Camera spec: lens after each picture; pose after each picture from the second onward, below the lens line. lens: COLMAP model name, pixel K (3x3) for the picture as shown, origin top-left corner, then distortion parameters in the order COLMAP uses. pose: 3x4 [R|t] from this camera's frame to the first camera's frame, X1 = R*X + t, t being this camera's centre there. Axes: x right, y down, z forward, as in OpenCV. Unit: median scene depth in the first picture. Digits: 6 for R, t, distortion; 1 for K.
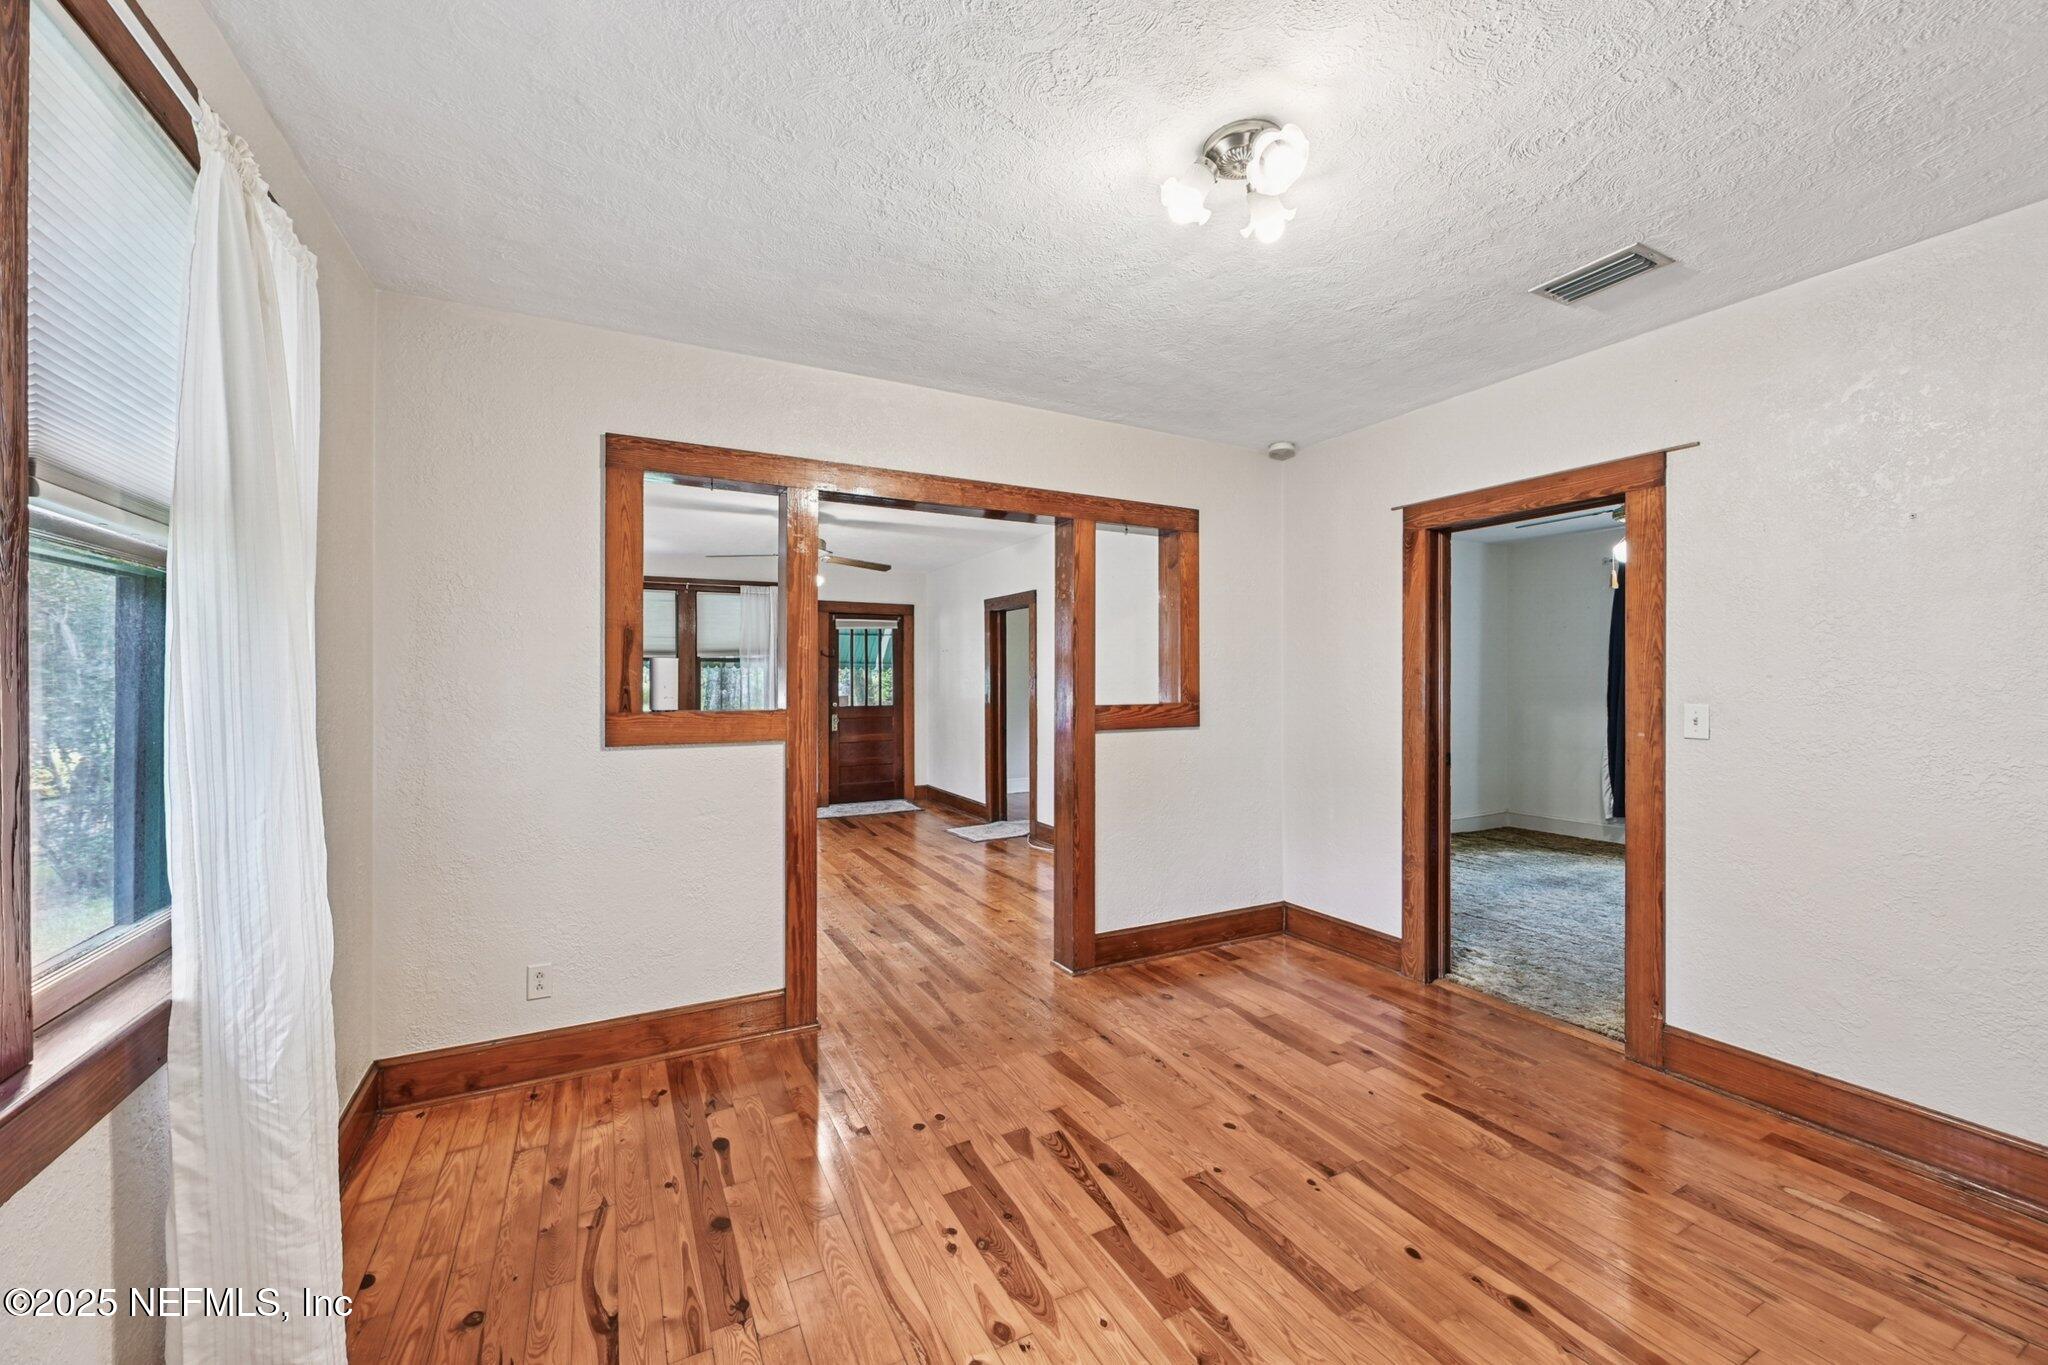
lens RADIAL K [[844.5, 0, 1049.8], [0, 844.5, 679.1], [0, 0, 1]] dist [-0.000595, -0.000027]
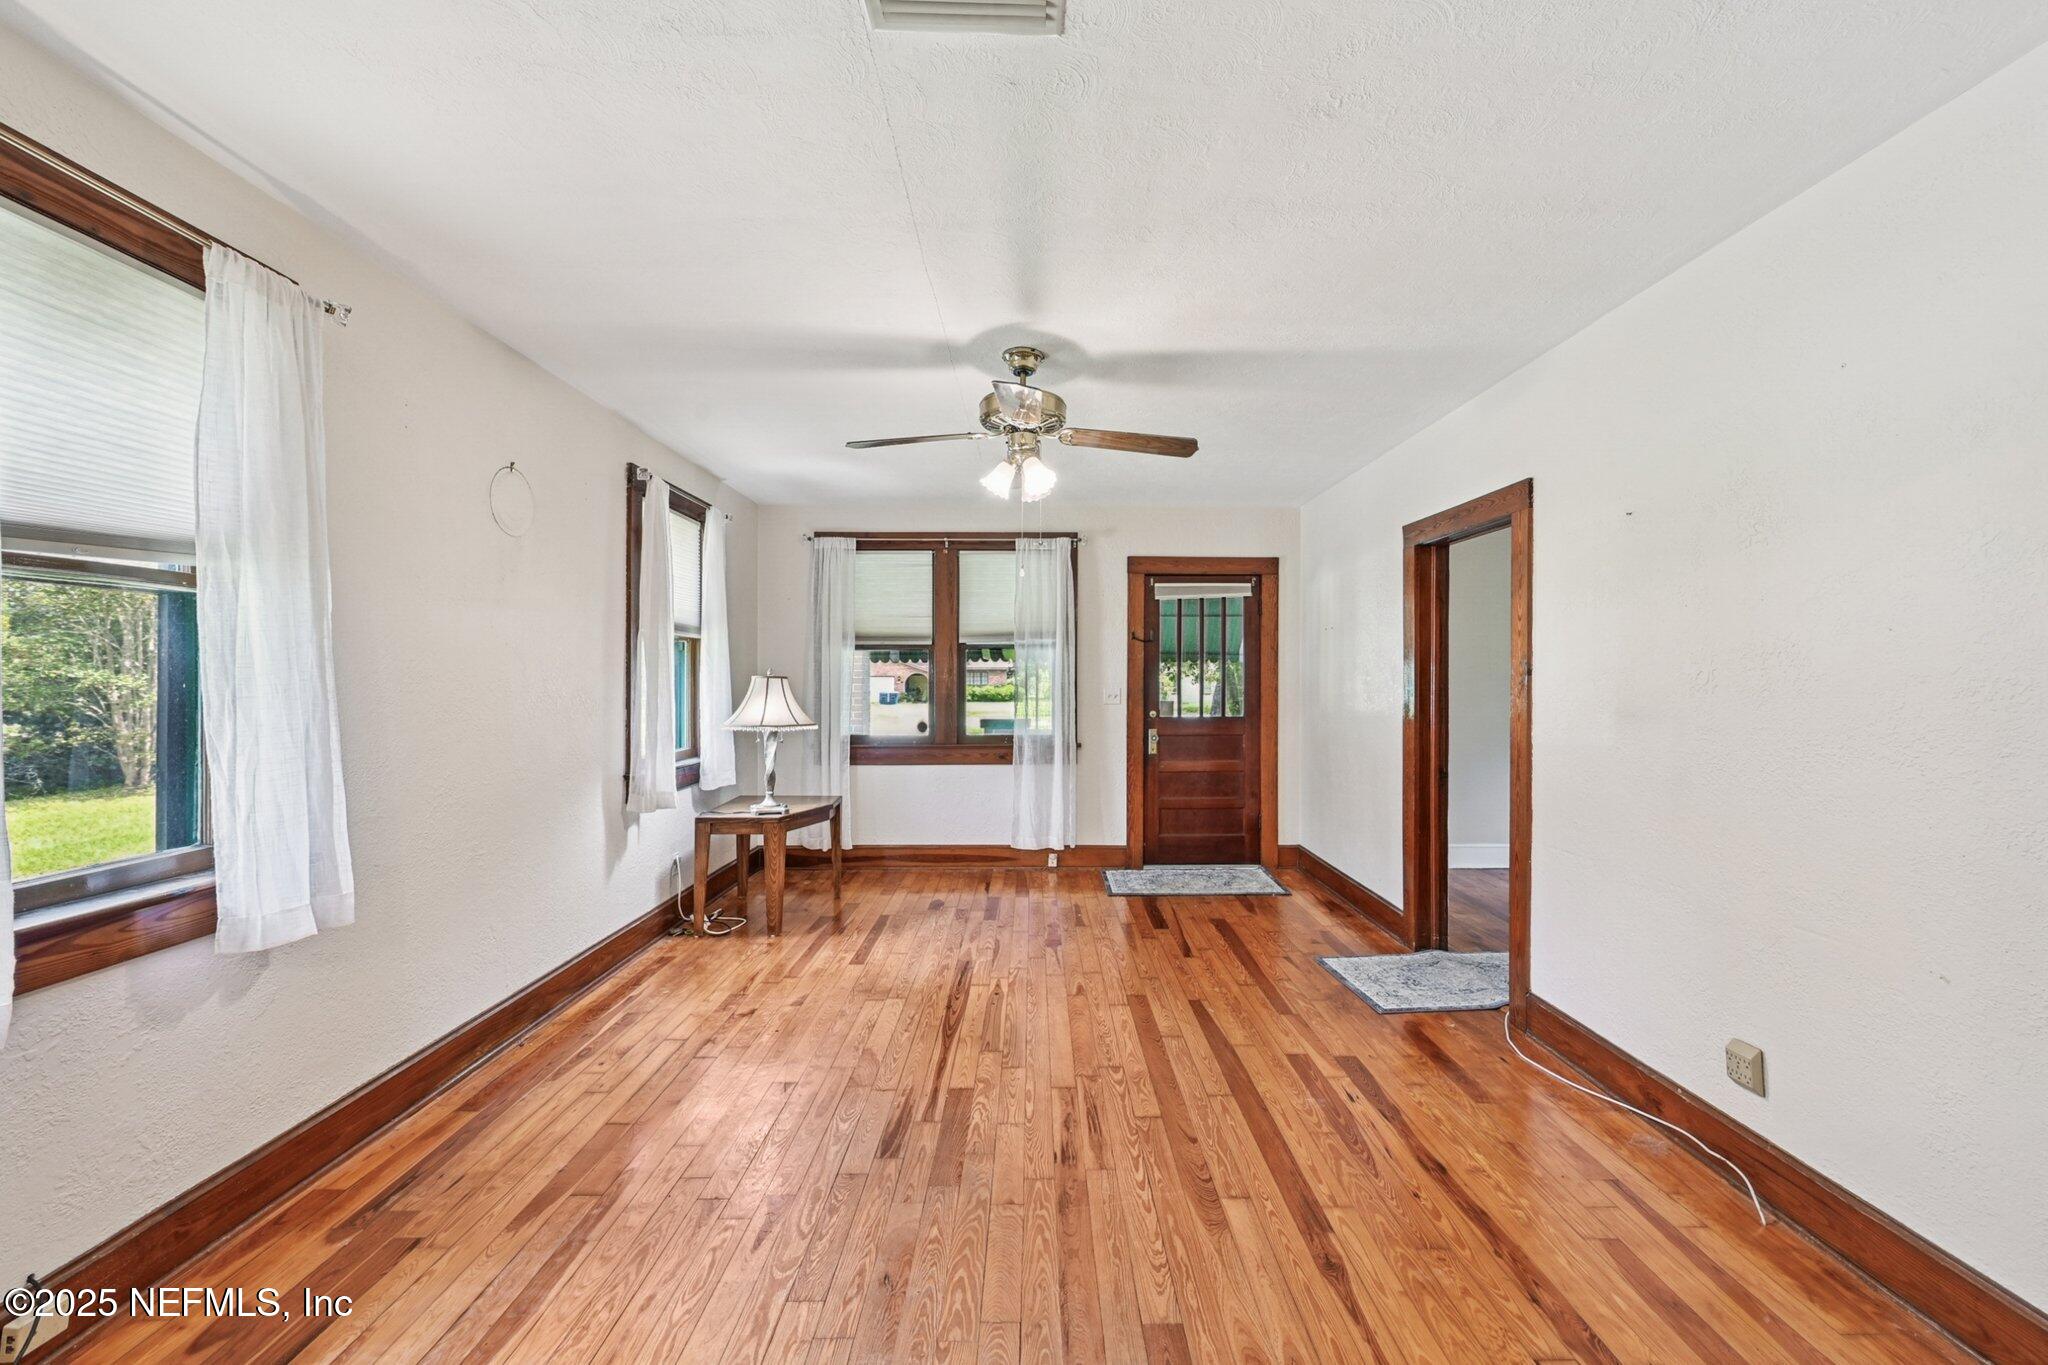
lens RADIAL K [[832.2, 0, 1024.0], [0, 832.2, 682.5], [0, 0, 1]] dist [-0.001256, -0.000007]
pose [[0.879898, 0.007431, -0.475104, -0.041653], [-0.003049, 0.999945, 0.009994, -0.000533], [0.475152, -0.007345, 0.879873, 0.461628]]
